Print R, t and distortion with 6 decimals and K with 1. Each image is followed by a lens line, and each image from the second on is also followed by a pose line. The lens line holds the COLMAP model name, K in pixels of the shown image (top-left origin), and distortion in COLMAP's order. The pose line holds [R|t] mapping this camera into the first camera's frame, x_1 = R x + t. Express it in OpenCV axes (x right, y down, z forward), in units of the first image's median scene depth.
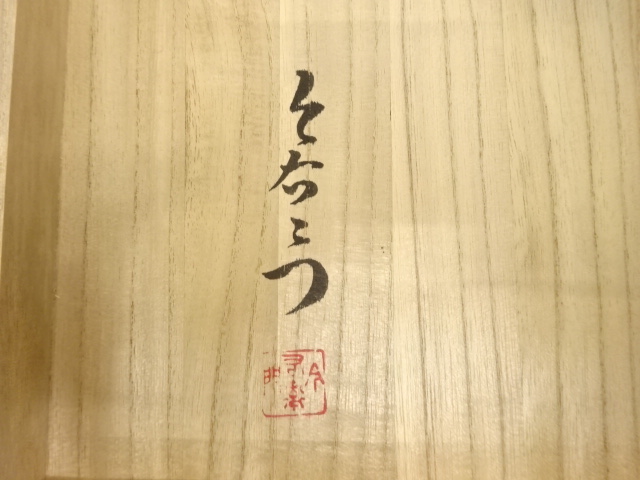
lens RADIAL K [[450.1, 0, 322.5], [0, 450.1, 241.2], [0, 0, 1]] dist [0.010652, 0.003378]
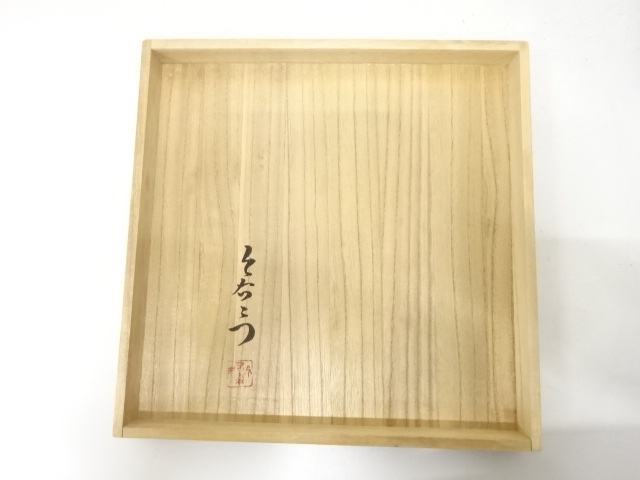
lens RADIAL K [[450.1, 0, 317.2], [0, 450.1, 238.6], [0, 0, 1]] dist [0.010652, 0.003378]
pose [[0.999878, 0.015269, 0.003220, 0.338459], [-0.015064, 0.998296, -0.056375, -0.291452], [-0.004075, 0.056320, 0.998404, -1.504478]]
